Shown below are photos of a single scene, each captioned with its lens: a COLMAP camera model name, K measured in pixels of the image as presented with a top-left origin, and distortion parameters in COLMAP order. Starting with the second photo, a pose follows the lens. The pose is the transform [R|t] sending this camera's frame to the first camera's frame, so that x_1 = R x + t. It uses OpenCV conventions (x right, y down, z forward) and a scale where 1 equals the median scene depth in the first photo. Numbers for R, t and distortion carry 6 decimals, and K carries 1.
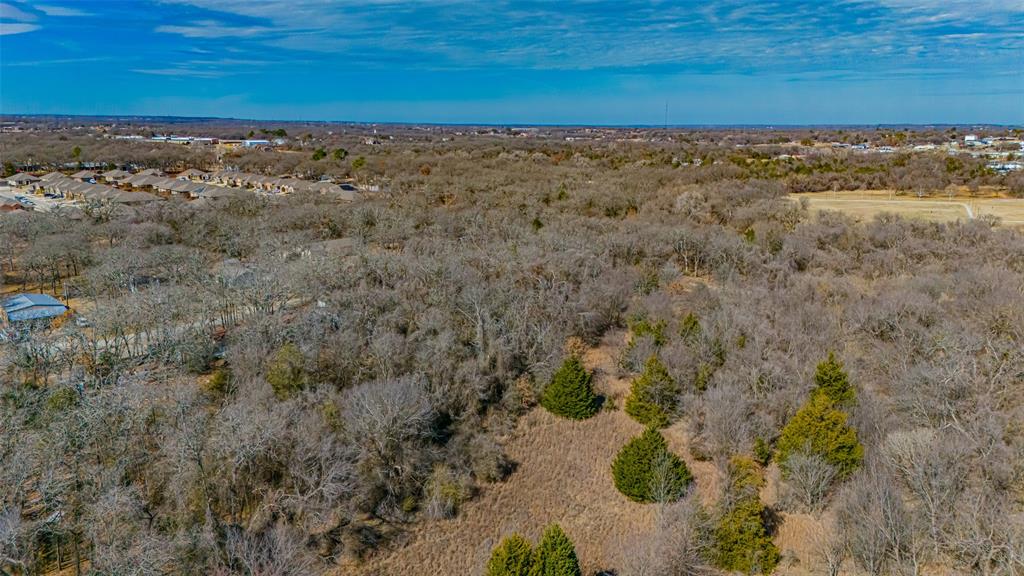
lens RADIAL K [[744.9, 0, 512.0], [0, 744.9, 288.0], [0, 0, 1]] dist [0.105135, -0.099212]
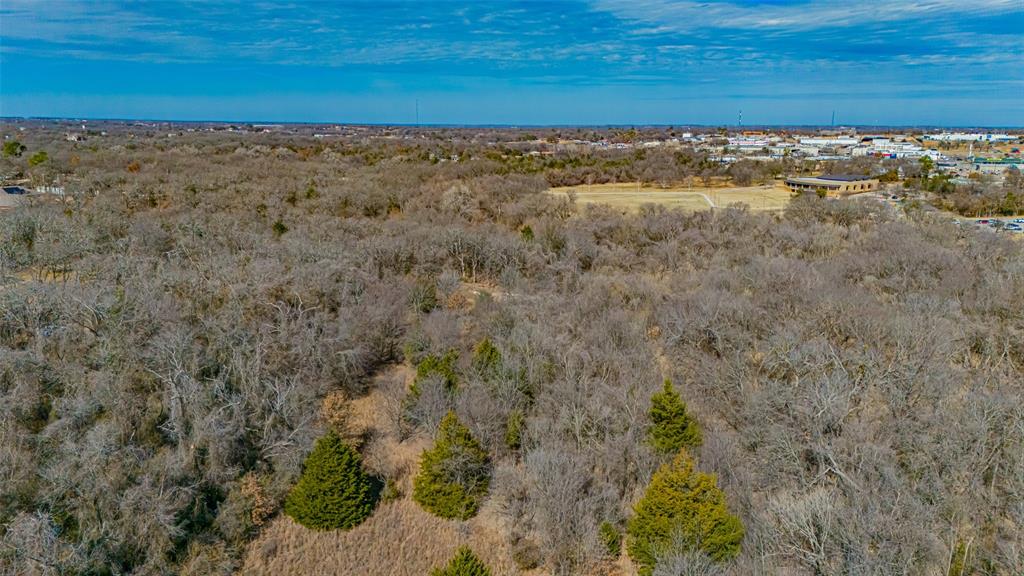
lens RADIAL K [[744.9, 0, 512.0], [0, 744.9, 288.0], [0, 0, 1]] dist [0.105135, -0.099212]
pose [[0.948923, -0.066888, 0.308336, 0.012201], [0.066560, 0.997715, 0.011596, -0.010467], [-0.308407, 0.009519, 0.951207, 0.106165]]
